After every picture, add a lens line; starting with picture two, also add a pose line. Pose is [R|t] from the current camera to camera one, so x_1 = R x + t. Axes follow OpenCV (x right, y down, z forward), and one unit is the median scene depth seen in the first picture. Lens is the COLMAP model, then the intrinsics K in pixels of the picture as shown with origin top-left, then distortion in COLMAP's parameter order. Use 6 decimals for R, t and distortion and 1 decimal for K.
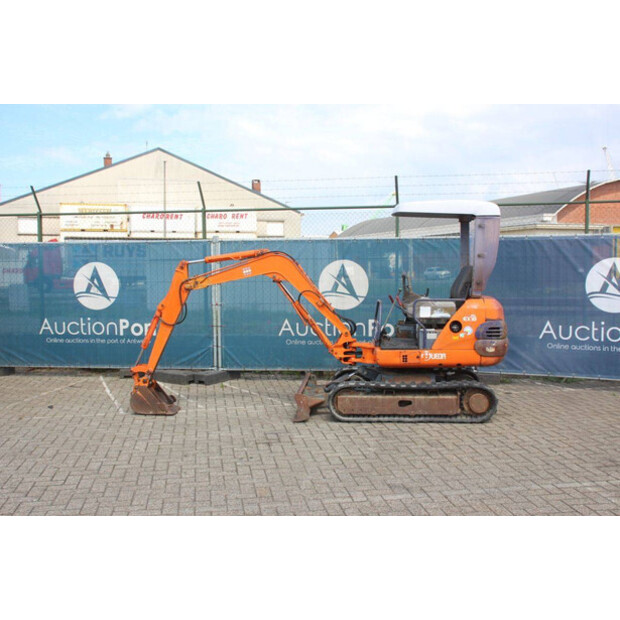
lens RADIAL K [[686.6, 0, 310.0], [0, 686.6, 310.0], [0, 0, 1]] dist [-0.014630, -0.007550]
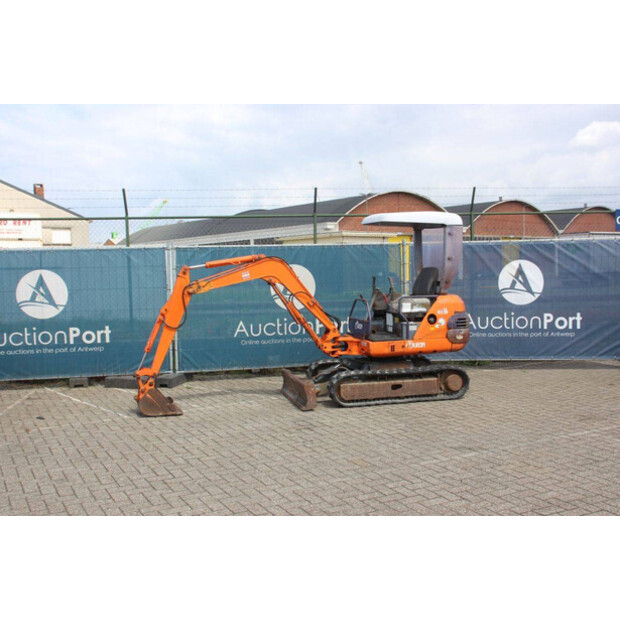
lens RADIAL K [[684.3, 0, 310.0], [0, 684.3, 310.0], [0, 0, 1]] dist [-0.013191, 0.009248]
pose [[0.949725, -0.031836, 0.311462, -0.330764], [0.035153, 0.999369, -0.005039, 0.006817], [-0.311105, 0.015734, 0.950245, -0.046912]]
